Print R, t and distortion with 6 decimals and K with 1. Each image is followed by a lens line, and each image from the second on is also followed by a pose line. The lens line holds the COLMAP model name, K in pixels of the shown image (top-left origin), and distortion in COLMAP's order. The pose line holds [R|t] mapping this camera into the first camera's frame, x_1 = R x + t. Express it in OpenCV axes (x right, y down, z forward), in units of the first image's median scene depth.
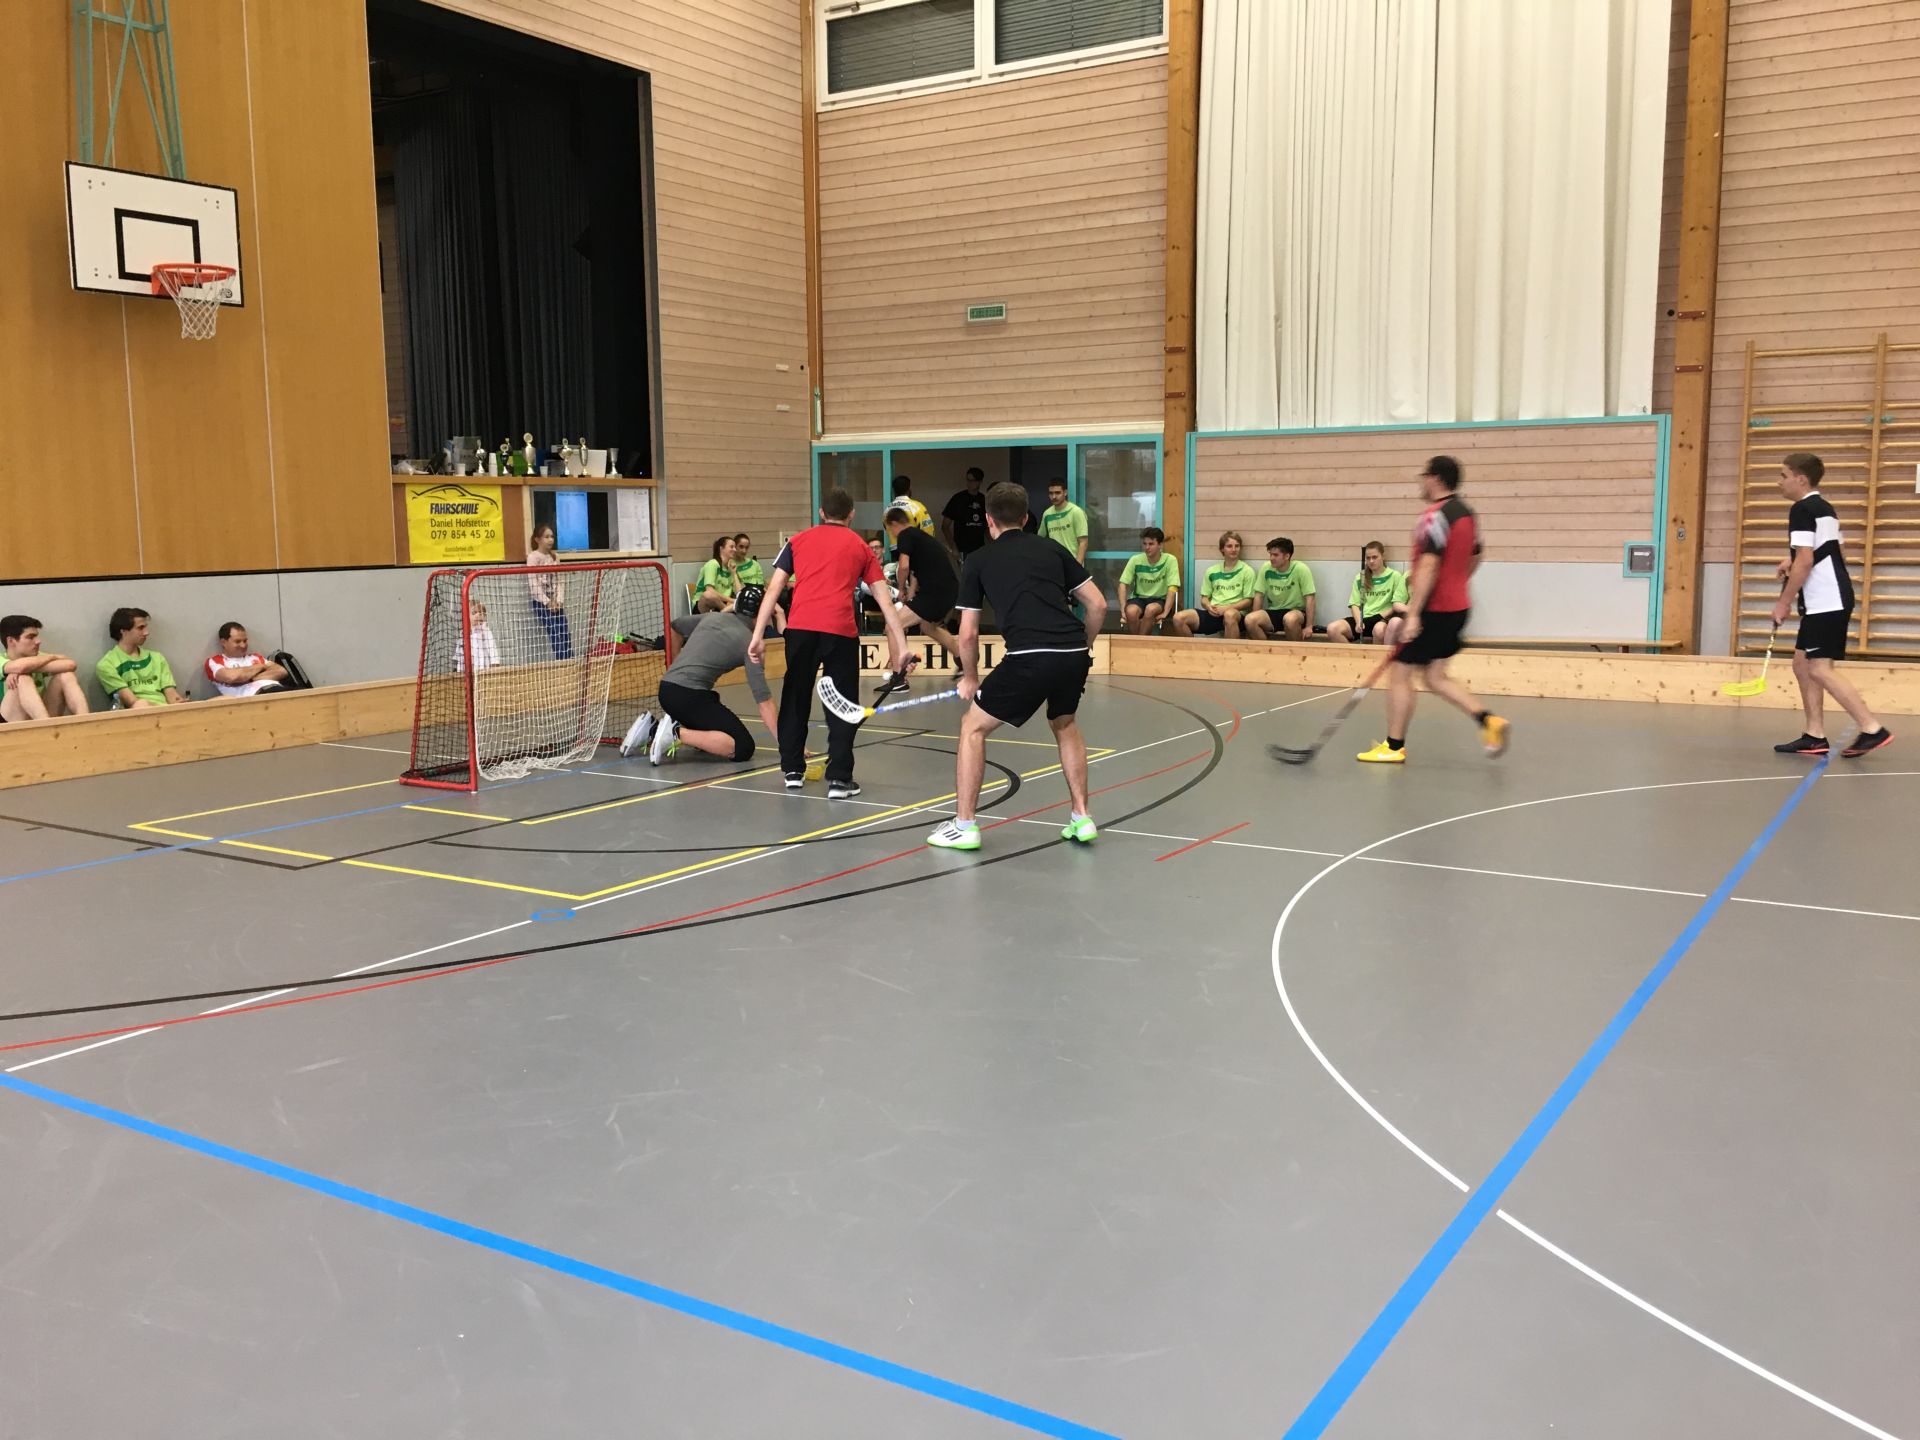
lens RADIAL K [[1635.3, 0, 960.0], [0, 1635.3, 720.0], [0, 0, 1]] dist [-0.002387, -0.003412]
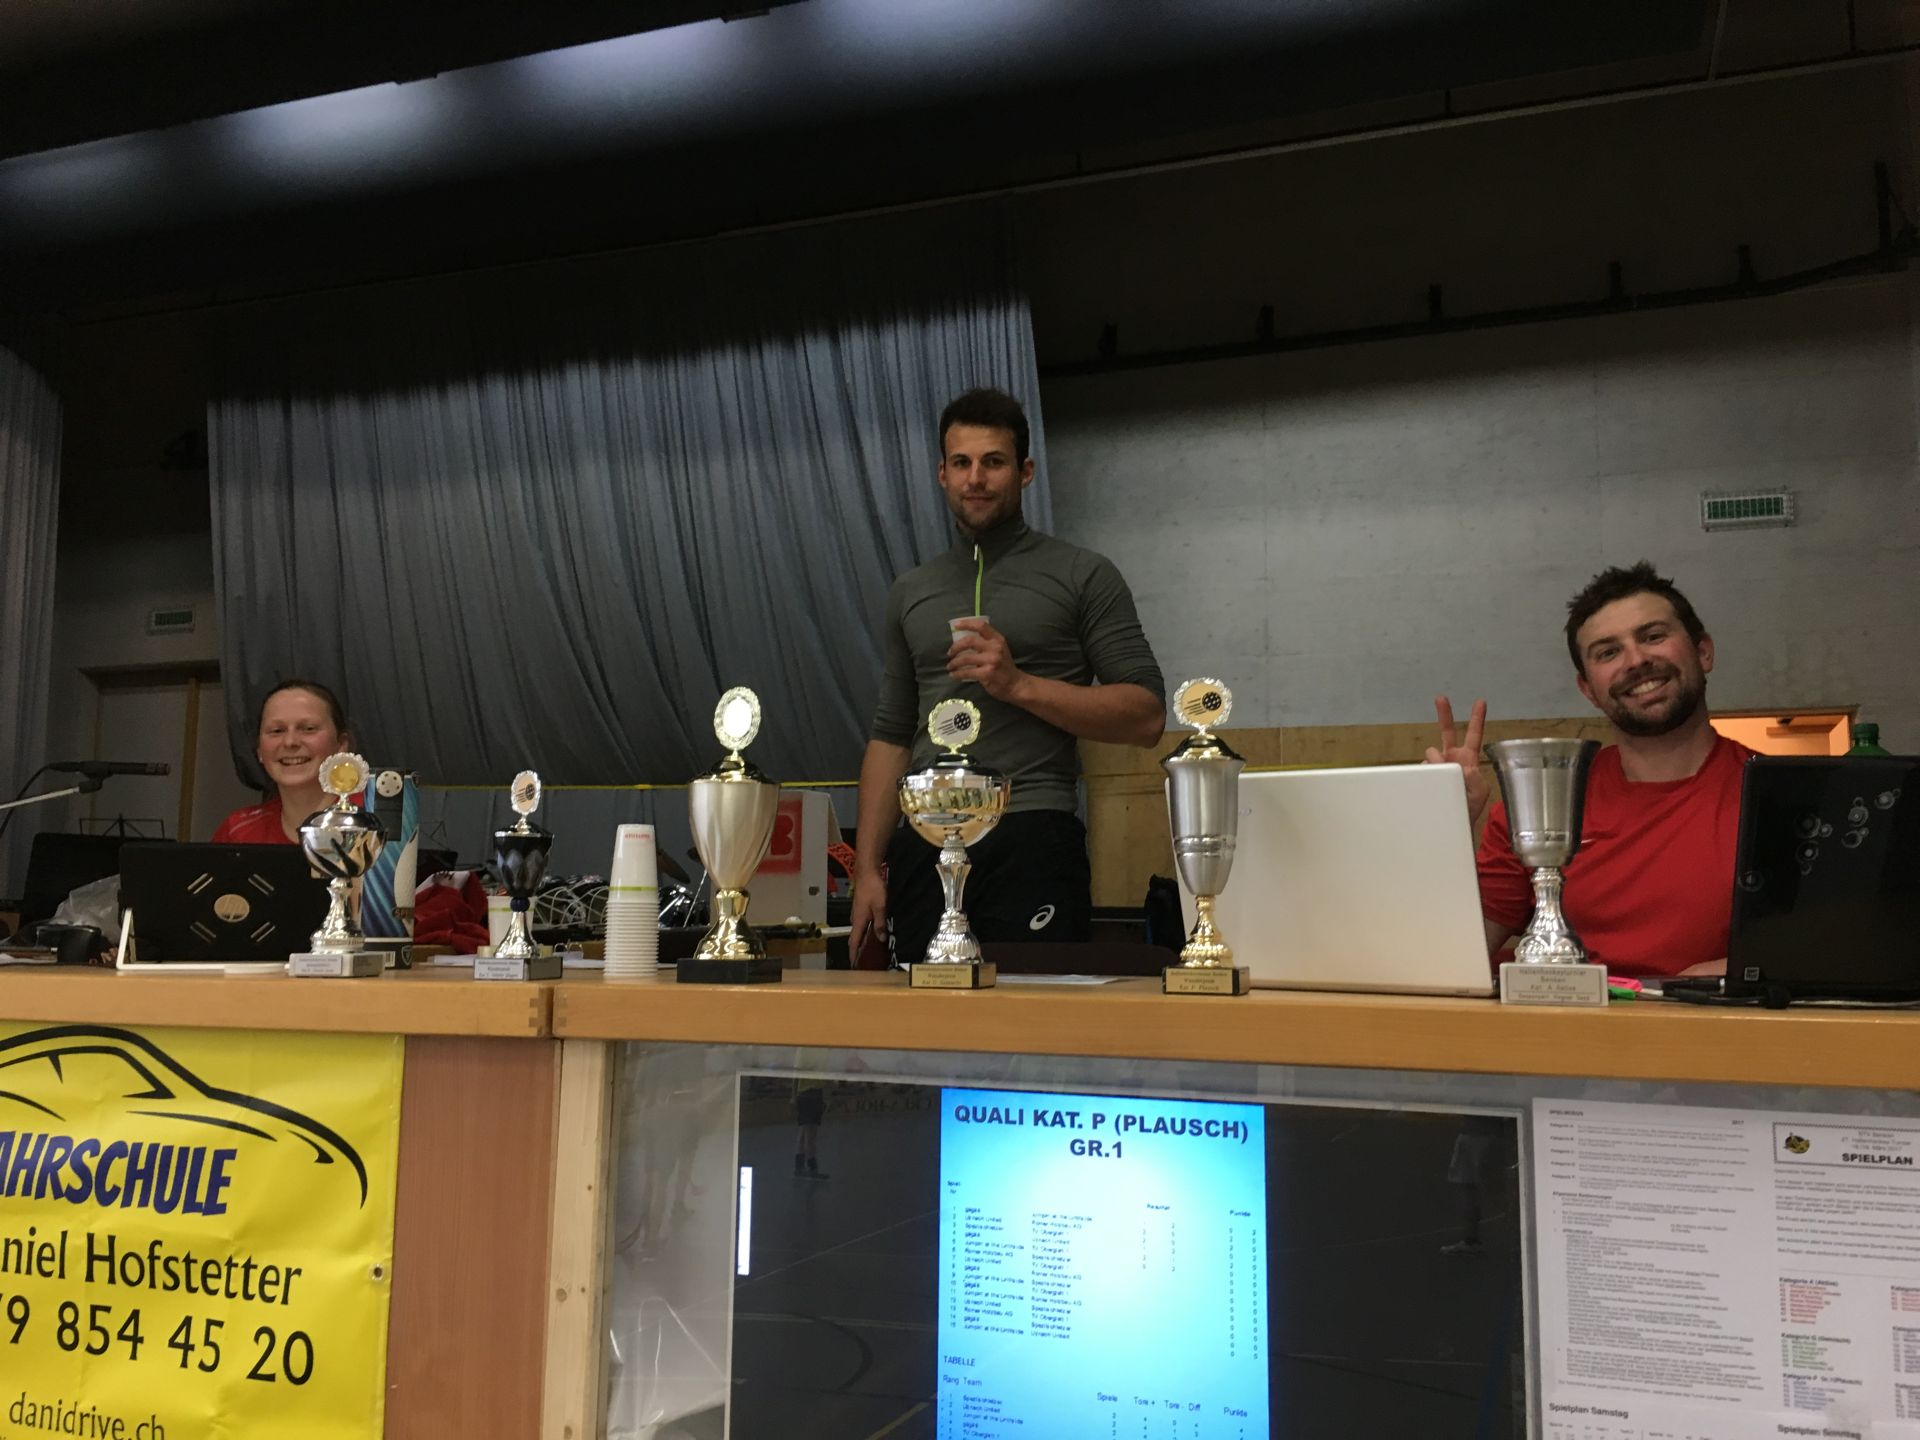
lens RADIAL K [[1635.3, 0, 960.0], [0, 1635.3, 720.0], [0, 0, 1]] dist [-0.002387, -0.003412]
pose [[0.222519, -0.108402, -0.968883, -0.118590], [-0.129603, 0.981690, -0.139600, -0.159516], [0.966276, 0.156634, 0.204395, 1.022370]]
